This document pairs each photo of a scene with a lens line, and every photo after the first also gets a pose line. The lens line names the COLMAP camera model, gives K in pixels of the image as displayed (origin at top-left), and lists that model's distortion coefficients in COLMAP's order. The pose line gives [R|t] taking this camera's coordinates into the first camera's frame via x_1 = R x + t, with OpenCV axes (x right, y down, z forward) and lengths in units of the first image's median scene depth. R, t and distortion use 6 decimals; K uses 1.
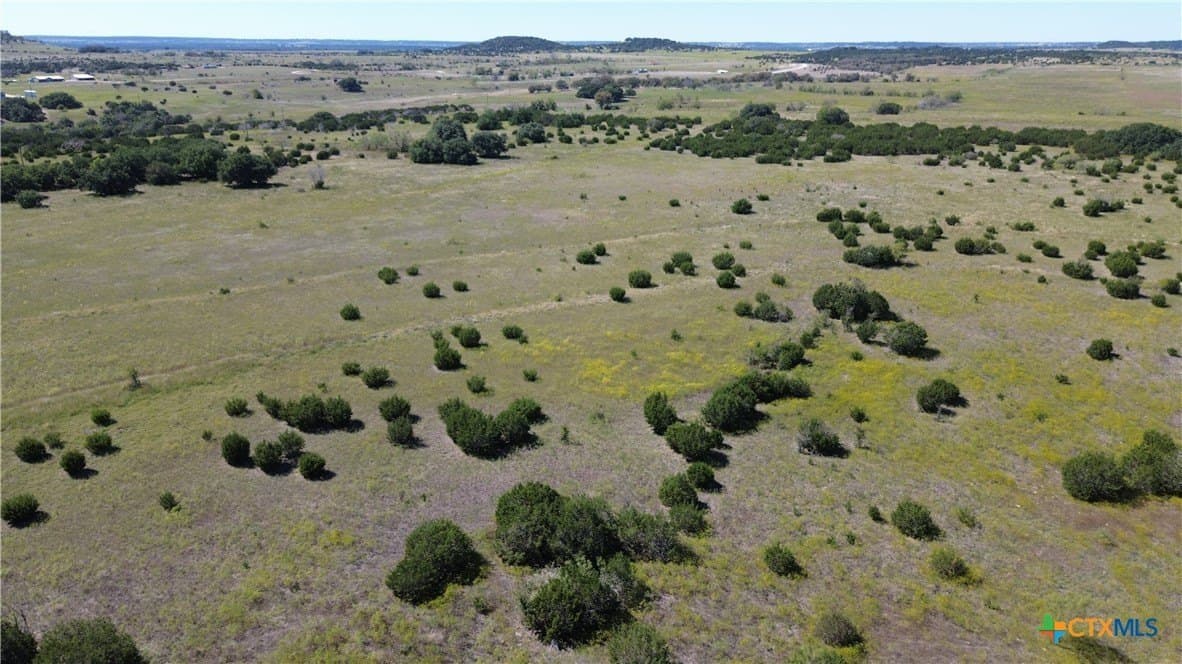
lens RADIAL K [[830.7, 0, 592.5], [0, 830.7, 338.2], [0, 0, 1]] dist [0.082677, -0.085774]
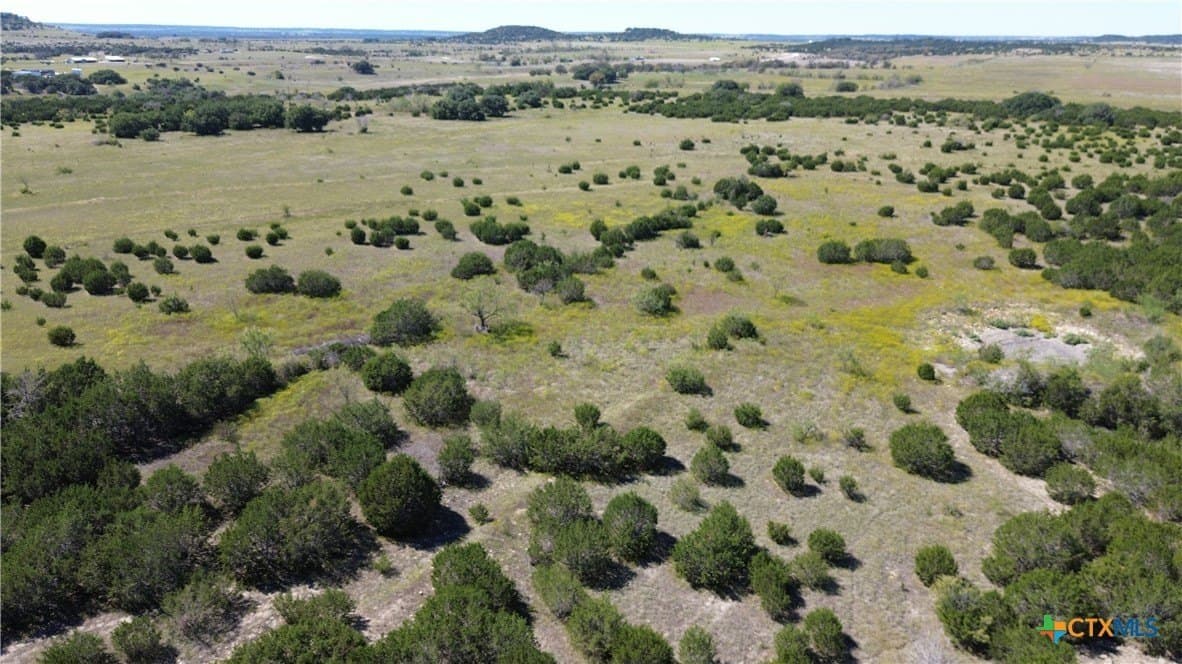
lens RADIAL K [[842.0, 0, 593.2], [0, 842.0, 315.9], [0, 0, 1]] dist [0.081796, -0.090790]
pose [[0.999979, 0.006475, -0.000579, 0.012036], [-0.006485, 0.999818, -0.017967, 0.050138], [0.000463, 0.017971, 0.999838, -0.121627]]
